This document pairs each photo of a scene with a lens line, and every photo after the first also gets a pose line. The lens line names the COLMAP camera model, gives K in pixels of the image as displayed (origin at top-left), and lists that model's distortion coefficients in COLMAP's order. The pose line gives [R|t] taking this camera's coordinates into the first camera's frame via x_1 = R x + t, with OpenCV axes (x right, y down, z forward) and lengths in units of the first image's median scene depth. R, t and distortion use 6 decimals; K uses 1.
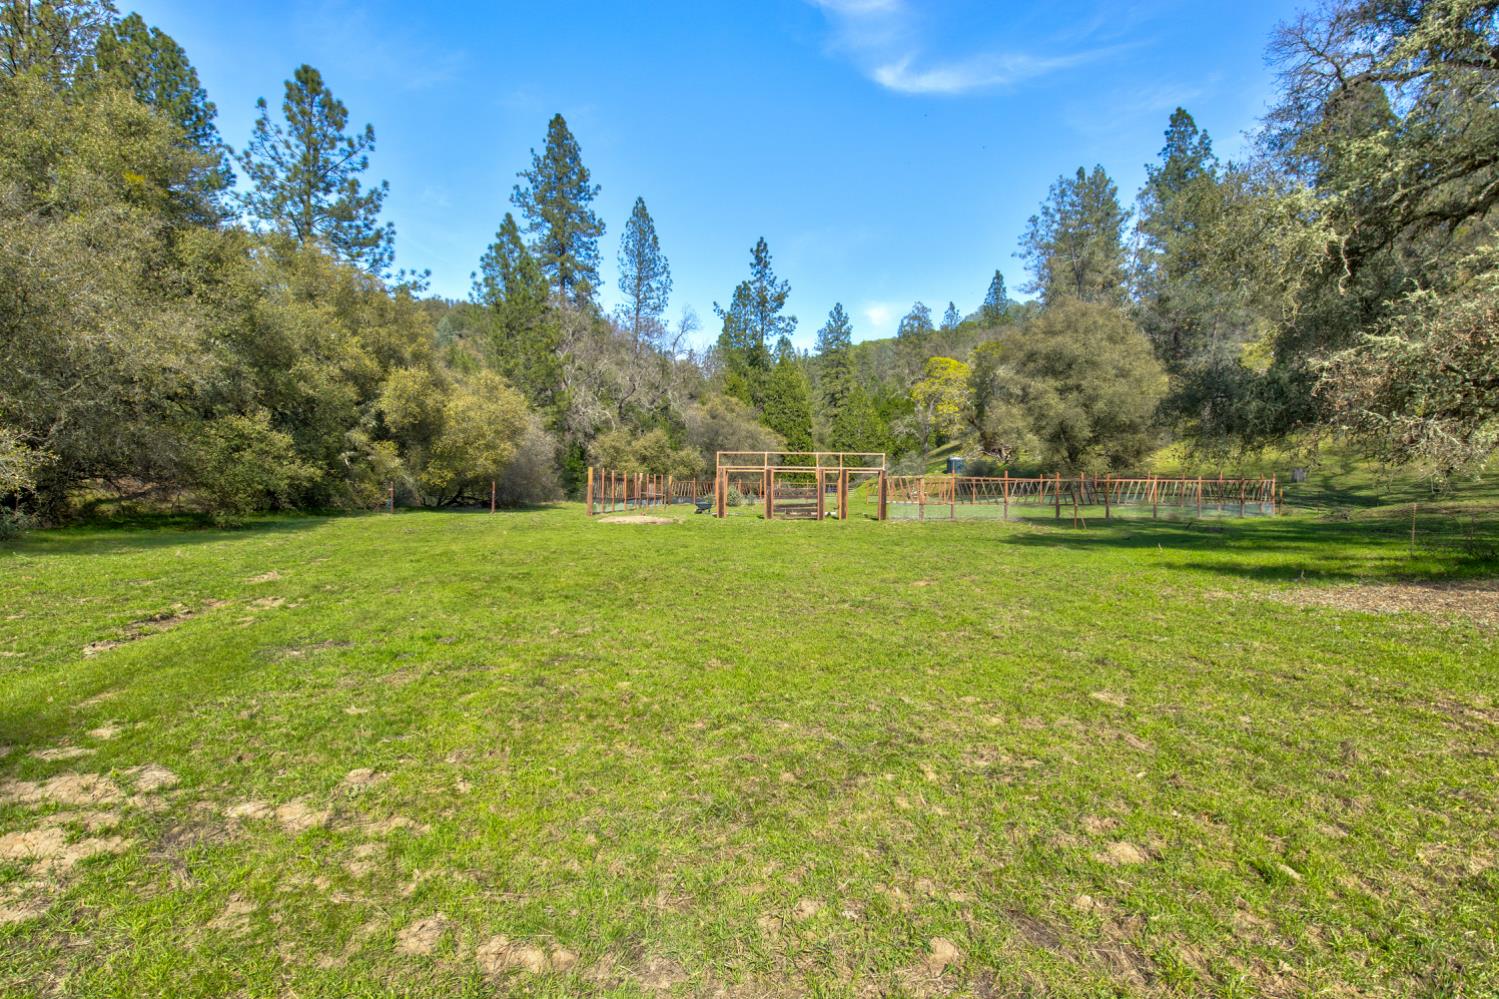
lens RADIAL K [[752.7, 0, 741.3], [0, 752.7, 505.6], [0, 0, 1]] dist [0.001915, 0.000441]
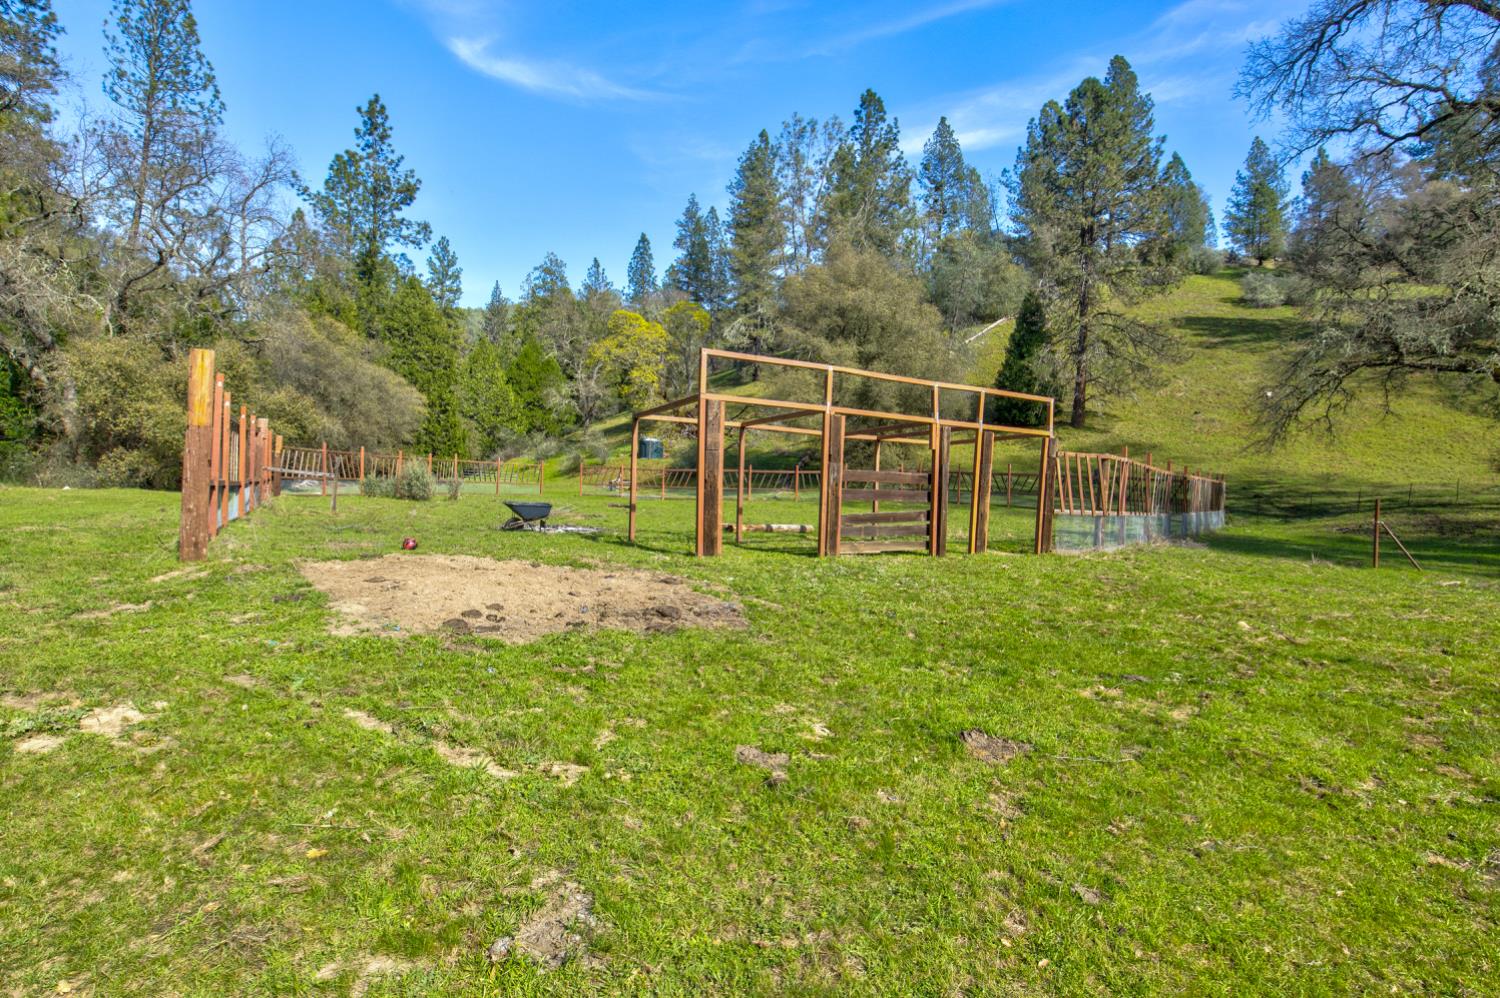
lens RADIAL K [[753.2, 0, 741.8], [0, 753.2, 505.1], [0, 0, 1]] dist [0.001915, 0.000441]
pose [[0.832556, 0.015418, 0.553727, -0.070200], [-0.023772, 0.999686, 0.007907, -0.002751], [-0.553431, -0.019746, 0.832661, 0.258685]]
